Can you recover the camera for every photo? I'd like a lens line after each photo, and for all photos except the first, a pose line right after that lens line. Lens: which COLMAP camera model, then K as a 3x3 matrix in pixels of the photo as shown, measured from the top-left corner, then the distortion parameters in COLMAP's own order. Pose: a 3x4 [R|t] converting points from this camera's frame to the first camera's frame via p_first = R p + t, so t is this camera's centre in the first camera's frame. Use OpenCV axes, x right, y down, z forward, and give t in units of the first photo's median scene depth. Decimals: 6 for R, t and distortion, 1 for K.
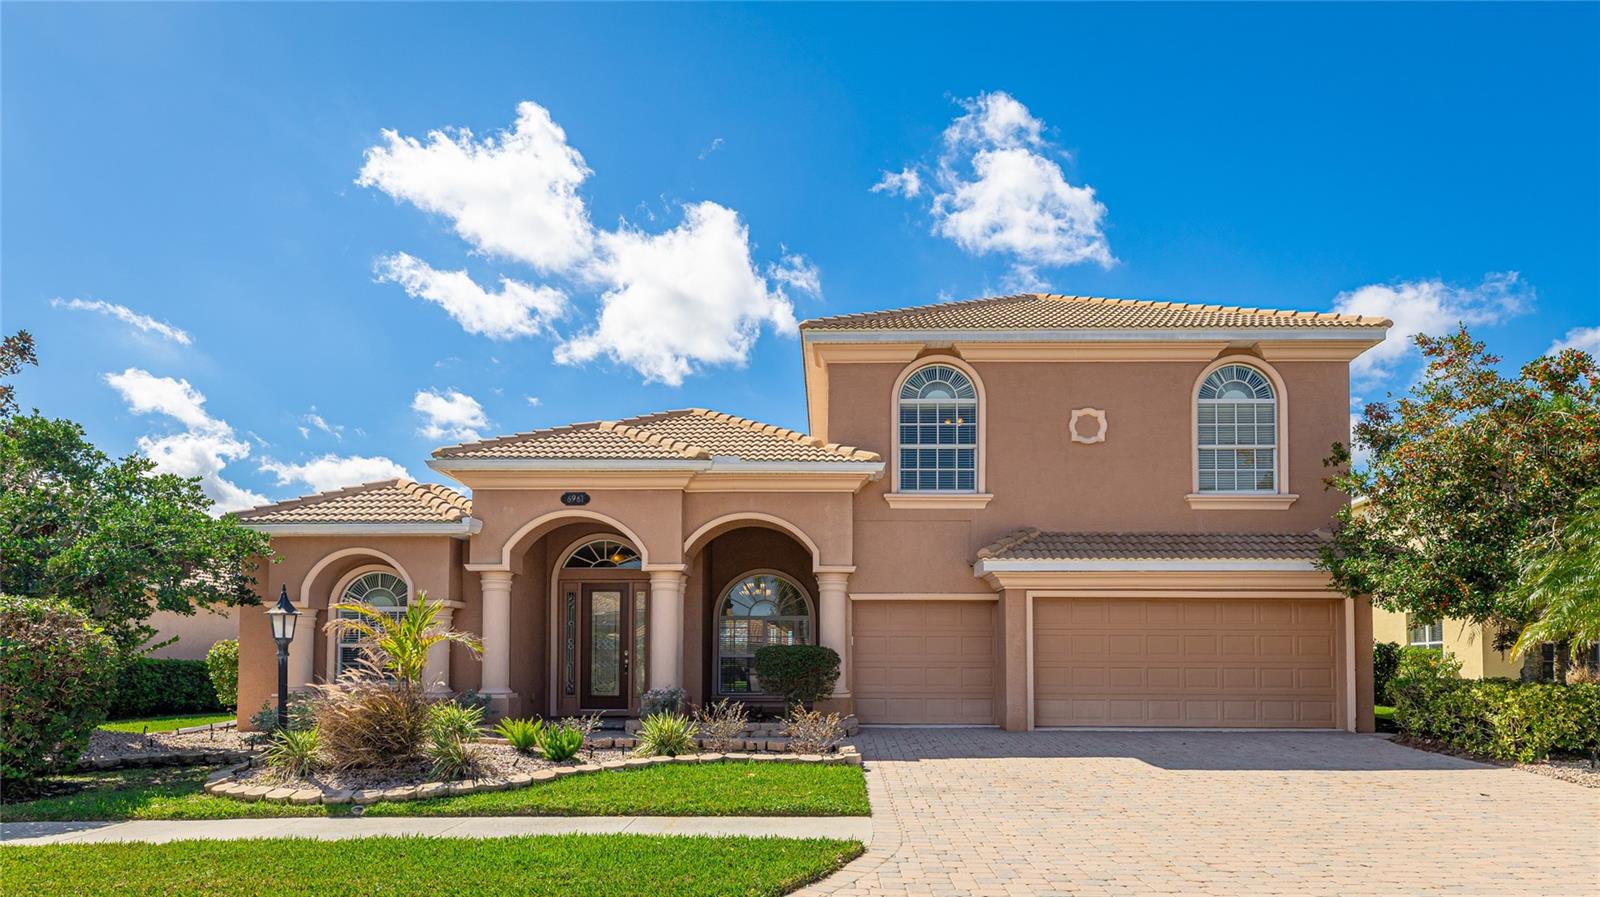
lens RADIAL K [[944.8, 0, 816.2], [0, 944.8, 452.7], [0, 0, 1]] dist [0.016244, 0.001952]
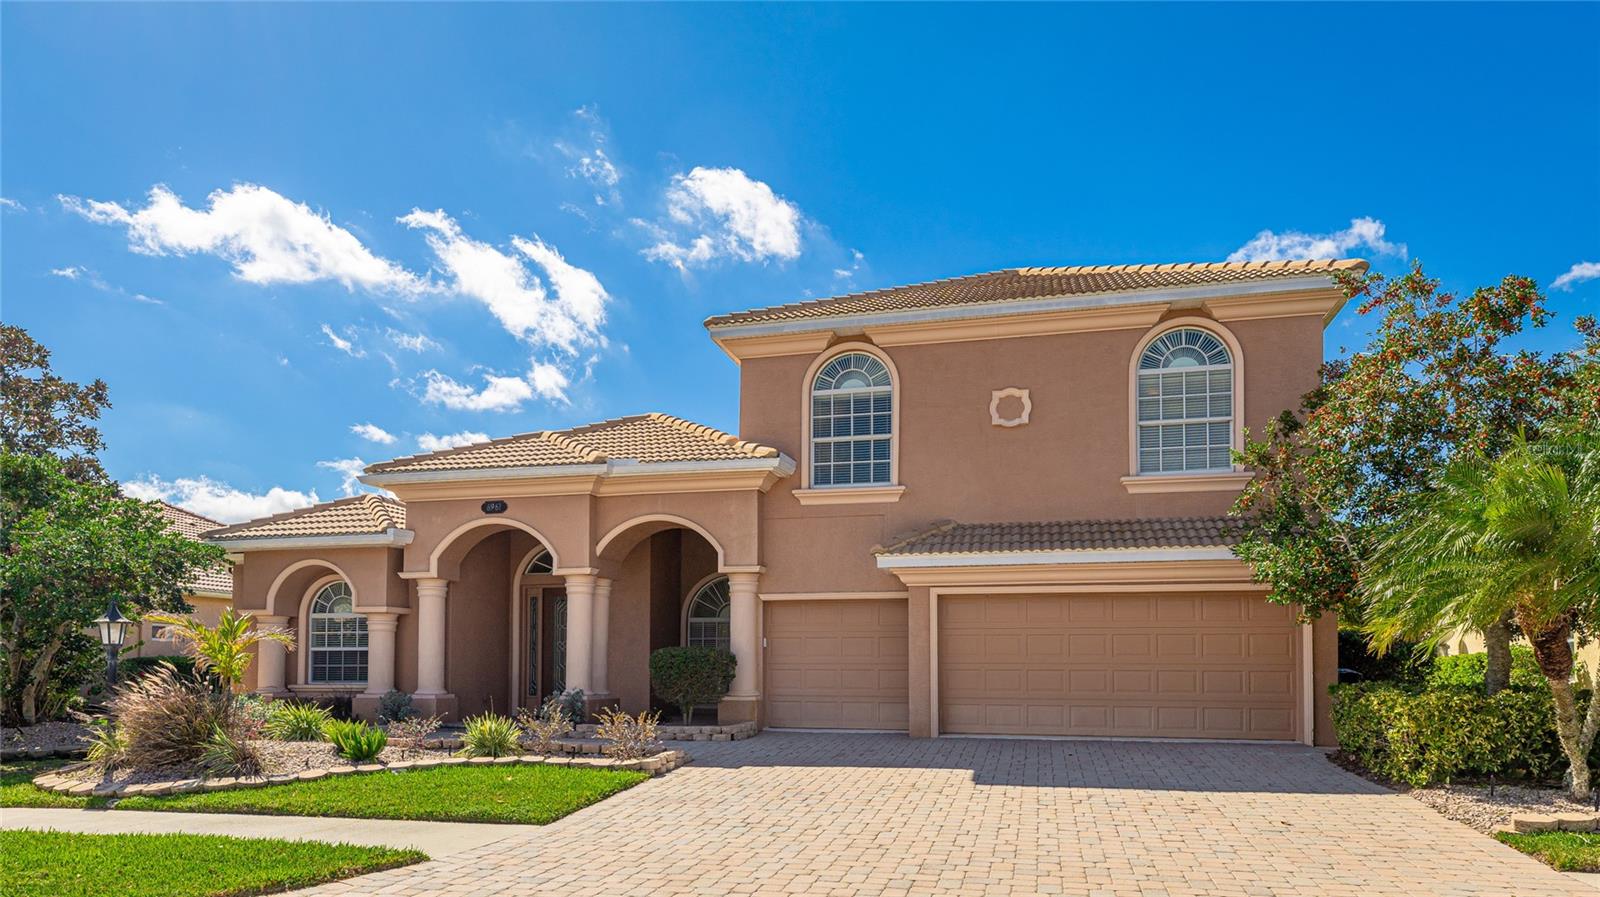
lens RADIAL K [[944.8, 0, 808.1], [0, 944.8, 455.0], [0, 0, 1]] dist [0.016244, 0.001952]
pose [[0.974185, -0.048462, -0.220488, 0.316618], [0.048983, 0.998795, -0.003107, 0.011939], [0.220373, -0.007773, 0.975385, 0.064097]]
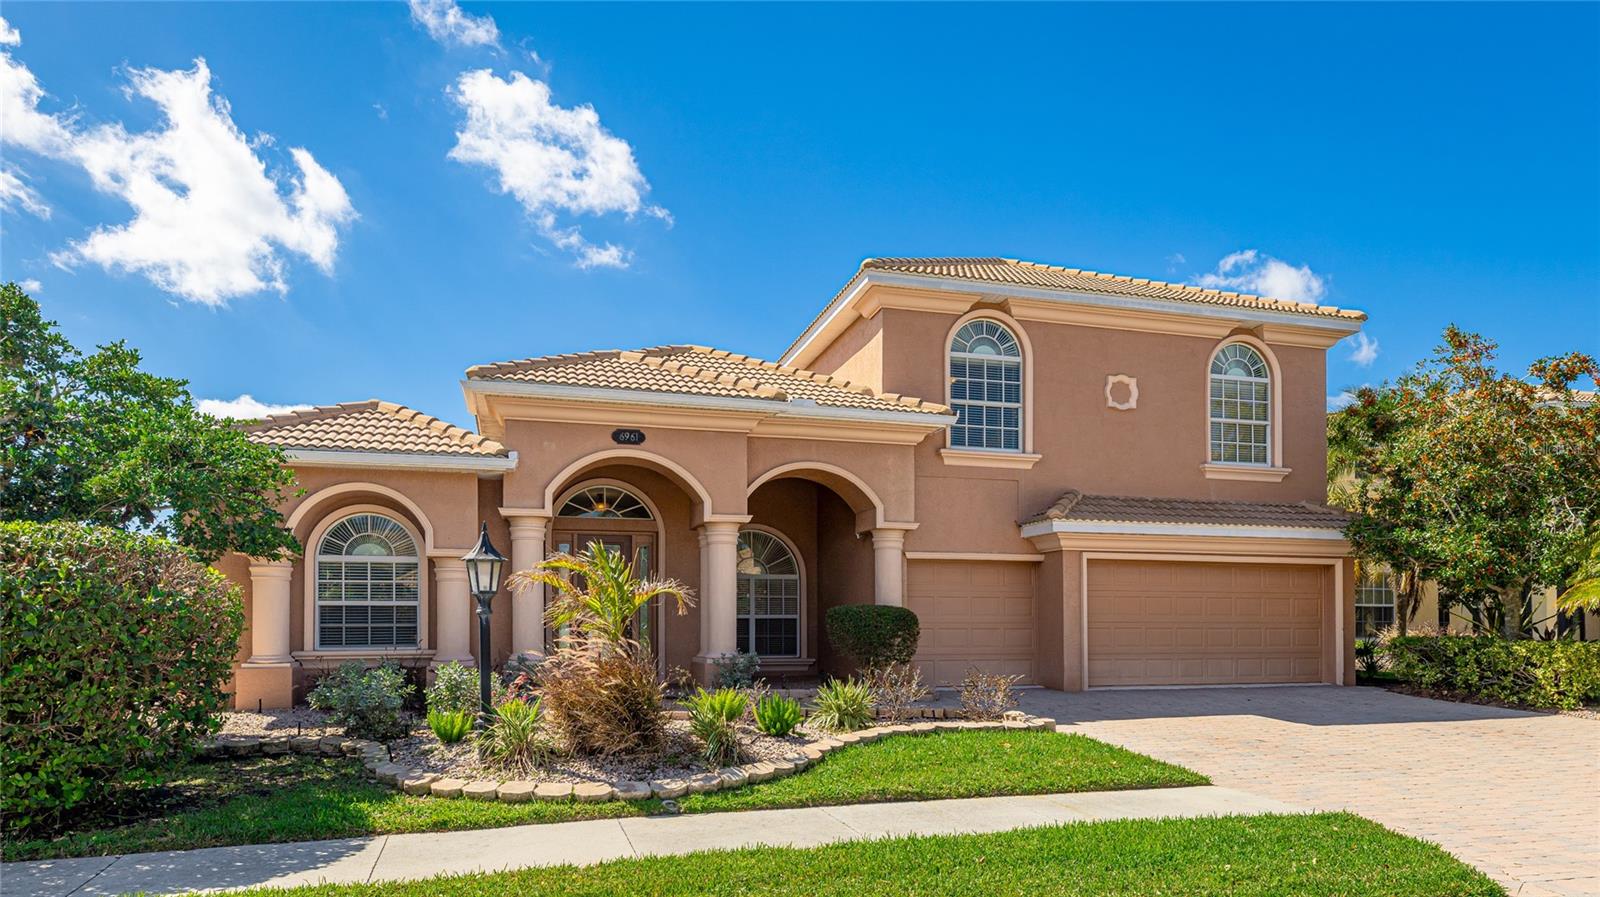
lens RADIAL K [[944.8, 0, 796.2], [0, 944.8, 443.2], [0, 0, 1]] dist [0.016244, 0.001952]
pose [[0.959013, 0.051364, 0.278667, -0.352707], [-0.059377, 0.998027, 0.020386, 0.028098], [-0.277070, -0.036097, 0.960171, 0.124162]]
